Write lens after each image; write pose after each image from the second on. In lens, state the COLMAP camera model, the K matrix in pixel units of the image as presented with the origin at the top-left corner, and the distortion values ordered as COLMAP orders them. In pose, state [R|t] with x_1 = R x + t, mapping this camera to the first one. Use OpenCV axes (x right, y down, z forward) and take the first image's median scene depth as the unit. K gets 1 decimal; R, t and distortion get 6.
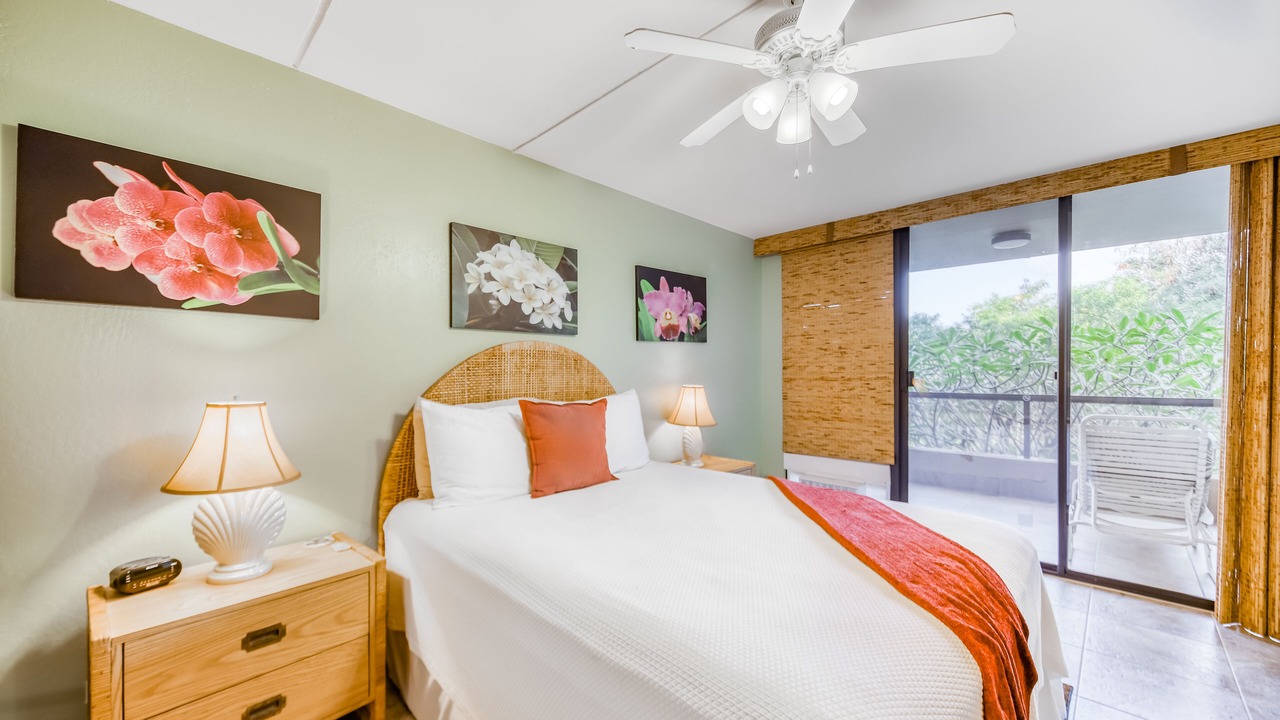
lens RADIAL K [[489.1, 0, 639.1], [0, 489.1, 369.3], [0, 0, 1]] dist [0.004989, -0.002970]
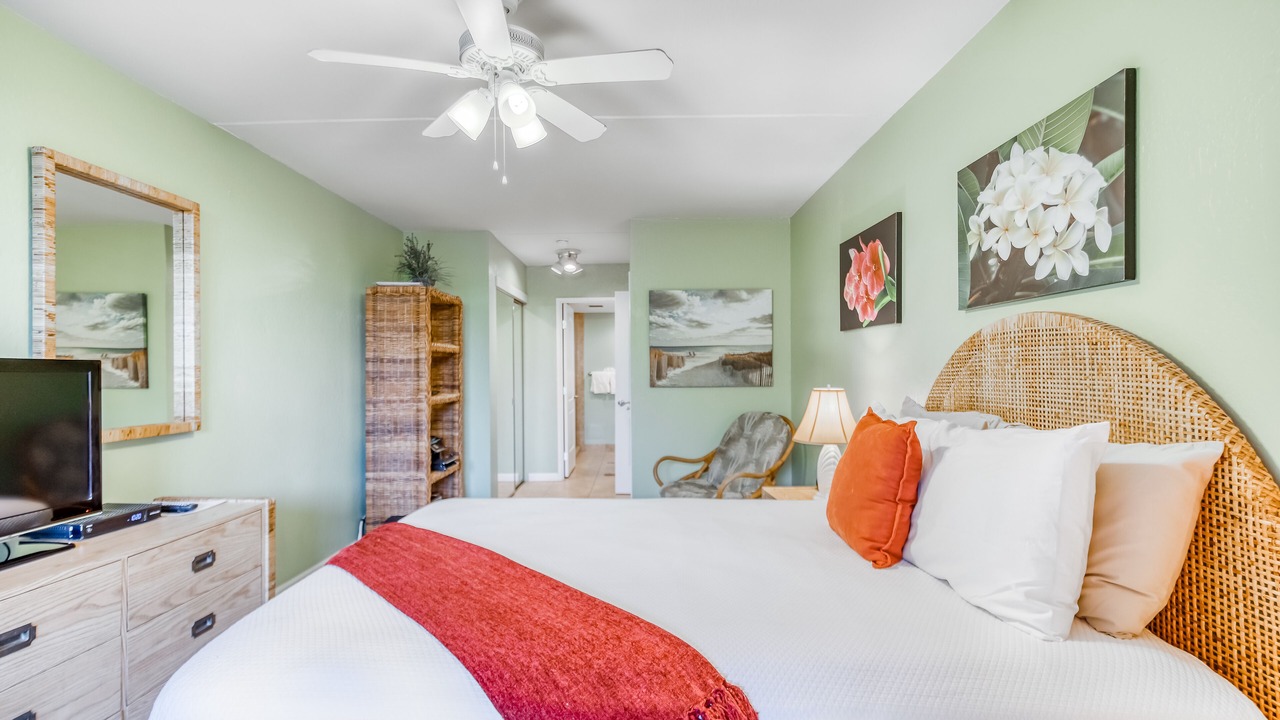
lens RADIAL K [[603.8, 0, 624.8], [0, 603.8, 375.4], [0, 0, 1]] dist [-0.002682, -0.000650]
pose [[-0.735174, 0.014916, -0.677714, 0.555009], [0.011009, 0.999889, 0.010065, -0.000758], [0.677789, -0.000061, -0.735256, 1.165877]]
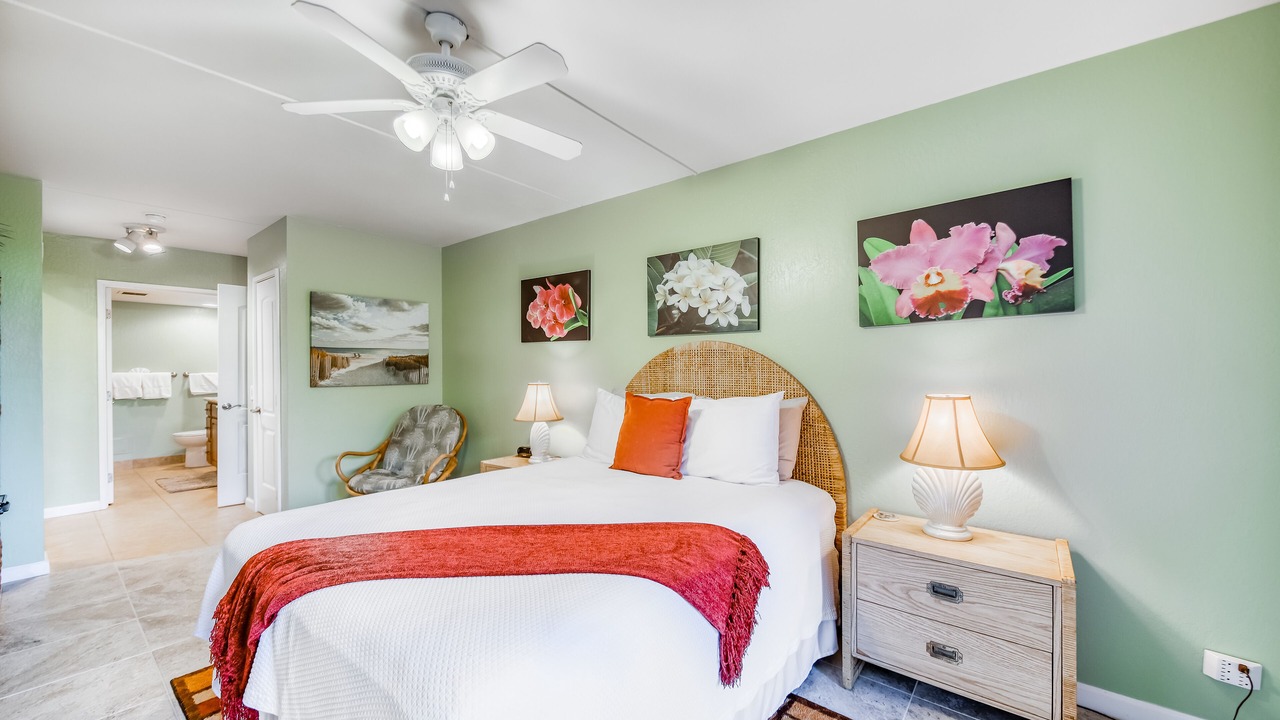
lens RADIAL K [[489.1, 0, 638.2], [0, 489.1, 365.8], [0, 0, 1]] dist [0.004989, -0.002970]
pose [[0.085379, -0.002985, -0.996344, 0.828748], [0.005589, 0.999981, -0.002517, -0.001710], [0.996333, -0.005354, 0.085394, 0.748758]]
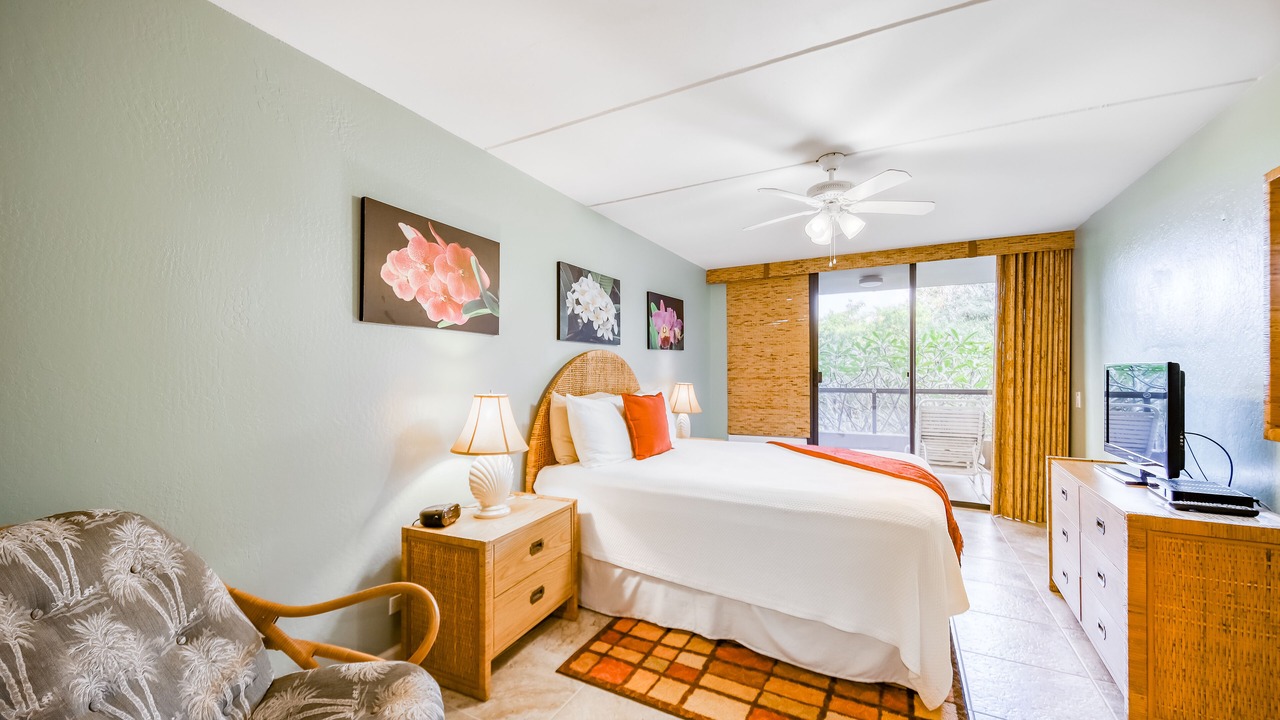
lens RADIAL K [[489.1, 0, 641.8], [0, 489.1, 368.0], [0, 0, 1]] dist [0.004989, -0.002970]
pose [[0.958464, 0.001150, 0.285211, -0.479108], [0.000138, 0.999990, -0.004495, -0.002488], [-0.285213, 0.004347, 0.958454, -0.301436]]
